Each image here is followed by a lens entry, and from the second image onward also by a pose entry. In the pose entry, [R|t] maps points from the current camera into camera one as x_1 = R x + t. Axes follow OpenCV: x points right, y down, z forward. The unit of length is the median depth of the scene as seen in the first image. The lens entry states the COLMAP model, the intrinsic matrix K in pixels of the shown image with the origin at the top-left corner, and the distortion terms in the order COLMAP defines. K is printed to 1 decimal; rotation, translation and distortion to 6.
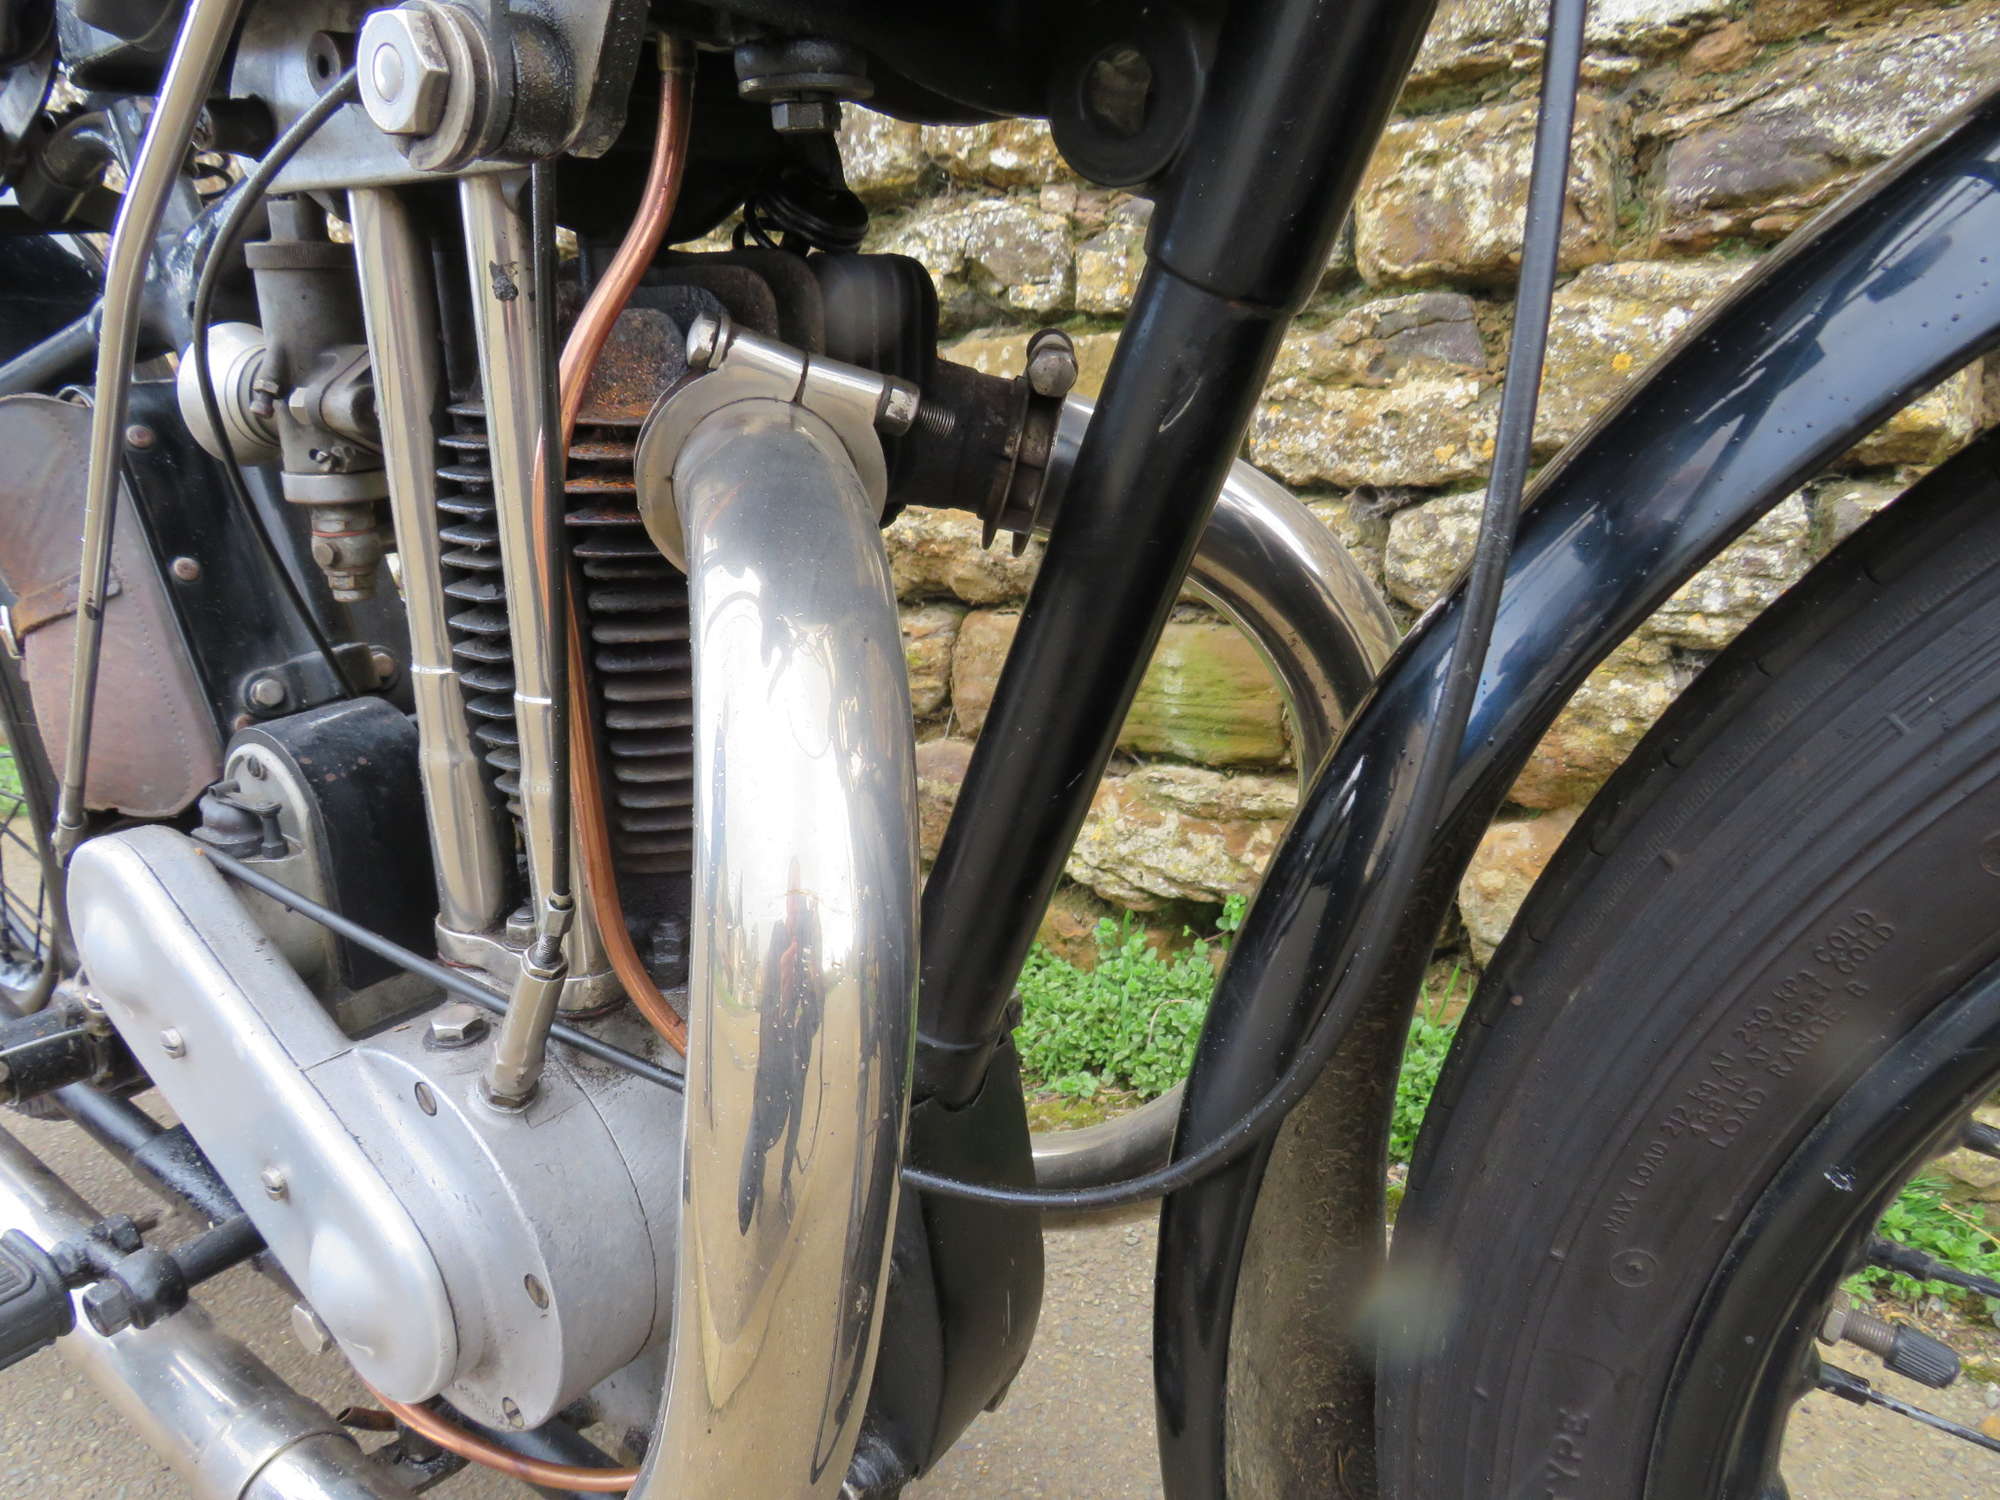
lens RADIAL K [[1410.0, 0, 999.2], [0, 1410.0, 752.5], [0, 0, 1]] dist [-0.039753, 0.028223]
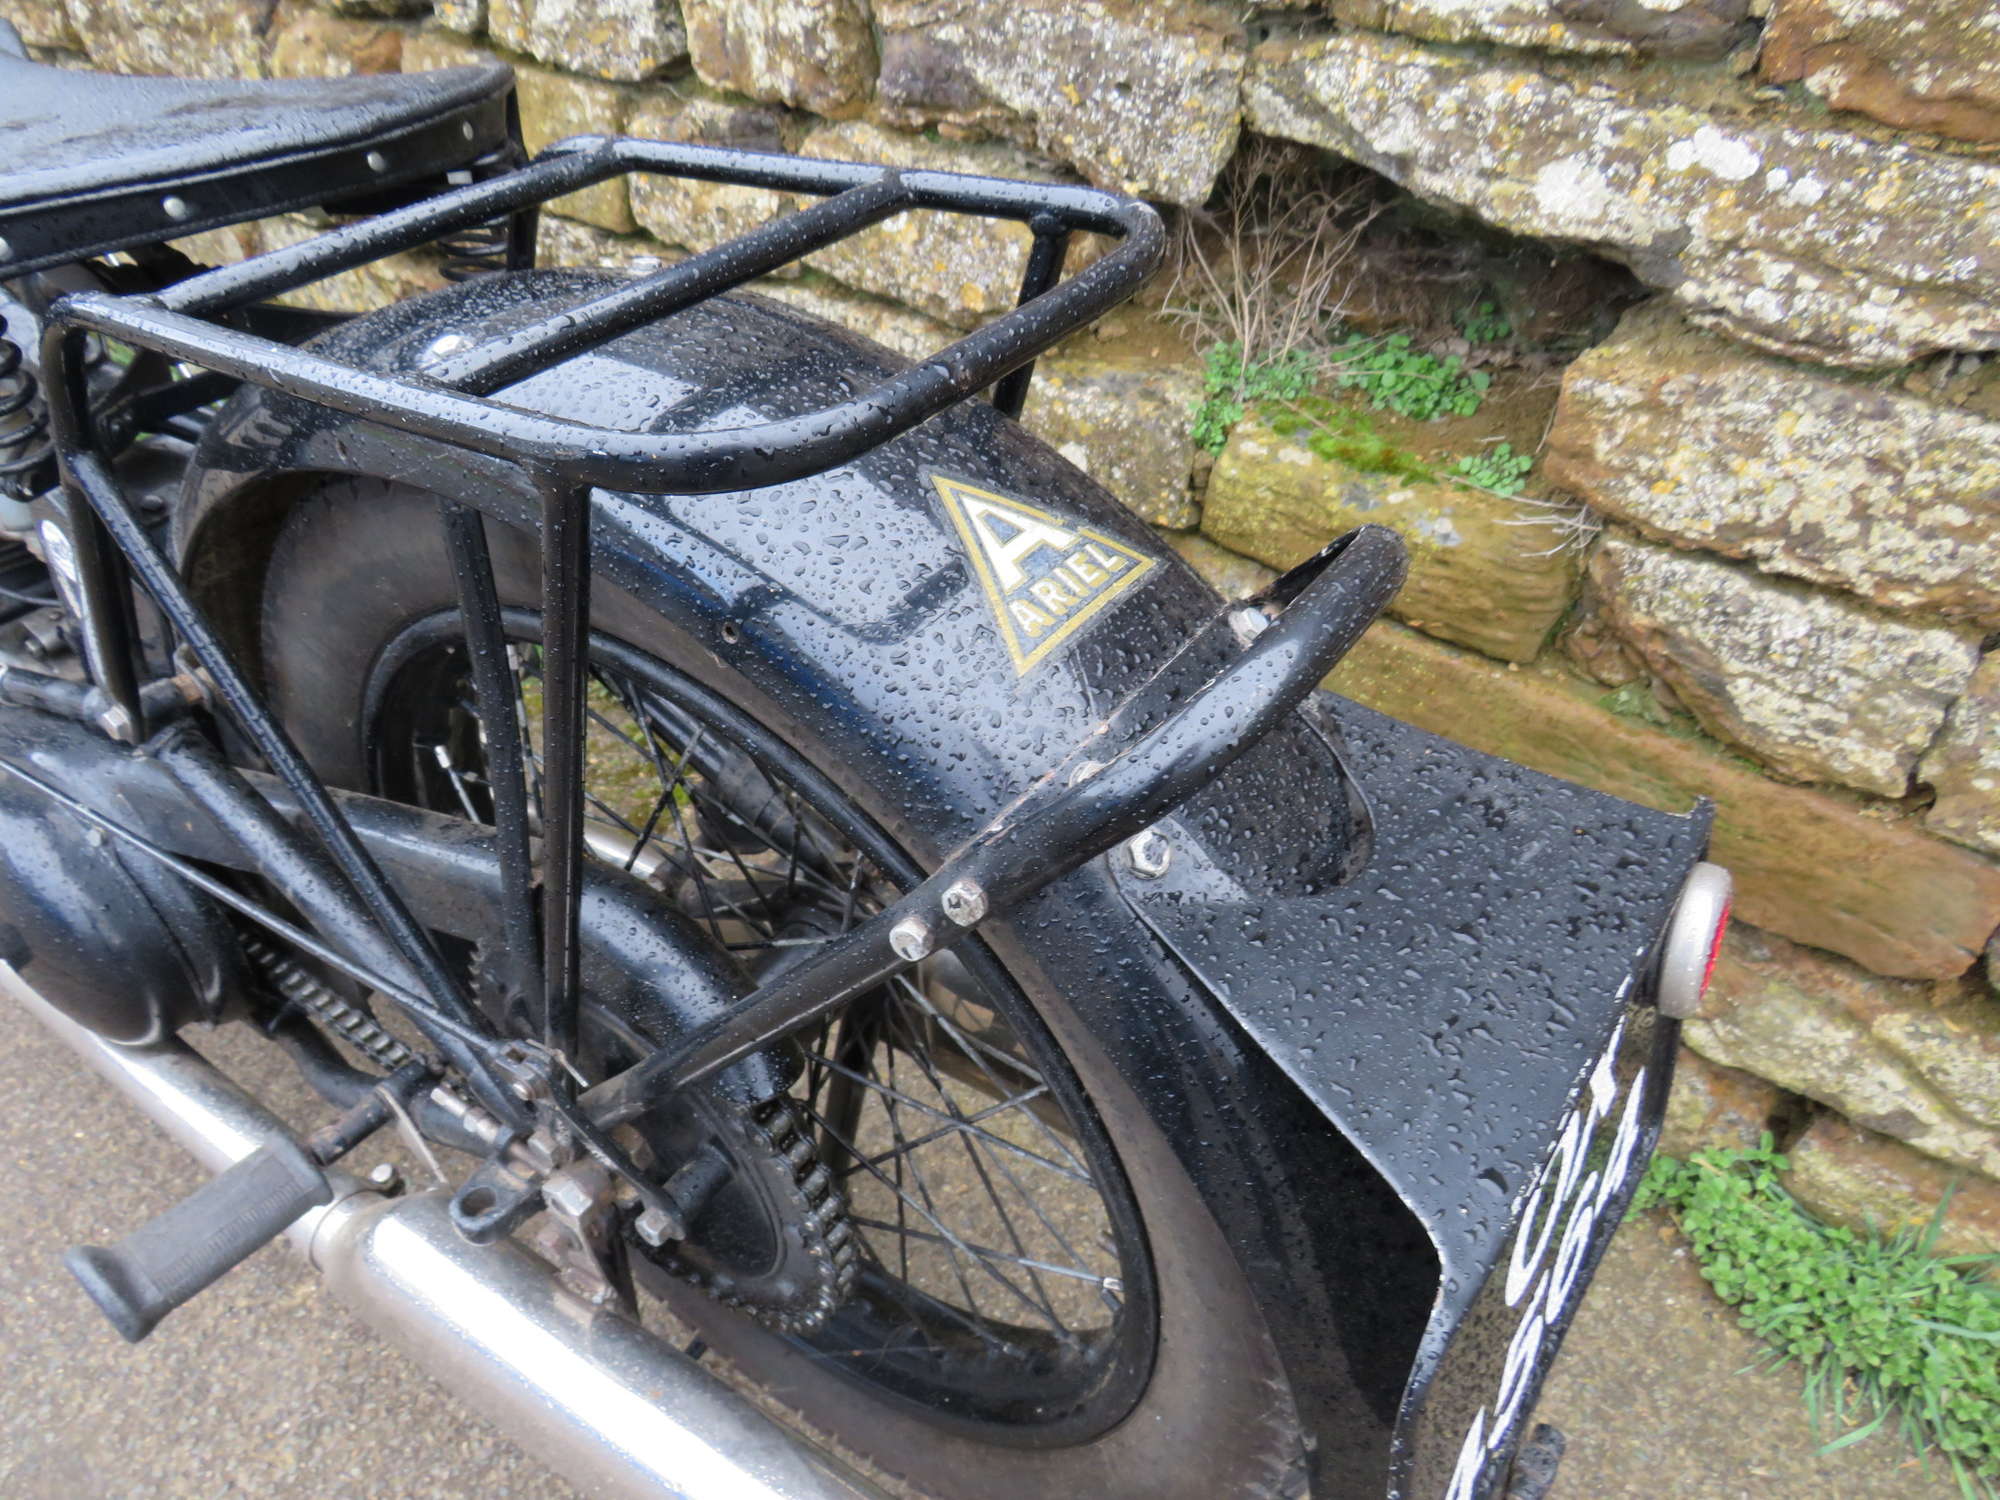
lens RADIAL K [[1401.0, 0, 1000.0], [0, 1401.0, 750.0], [0, 0, 1]] dist [-0.032667, 0.006199]
pose [[0.998346, 0.023822, 0.052329, 0.479409], [-0.045723, 0.880753, 0.471363, -0.416832], [-0.034860, -0.472976, 0.880385, -0.261956]]
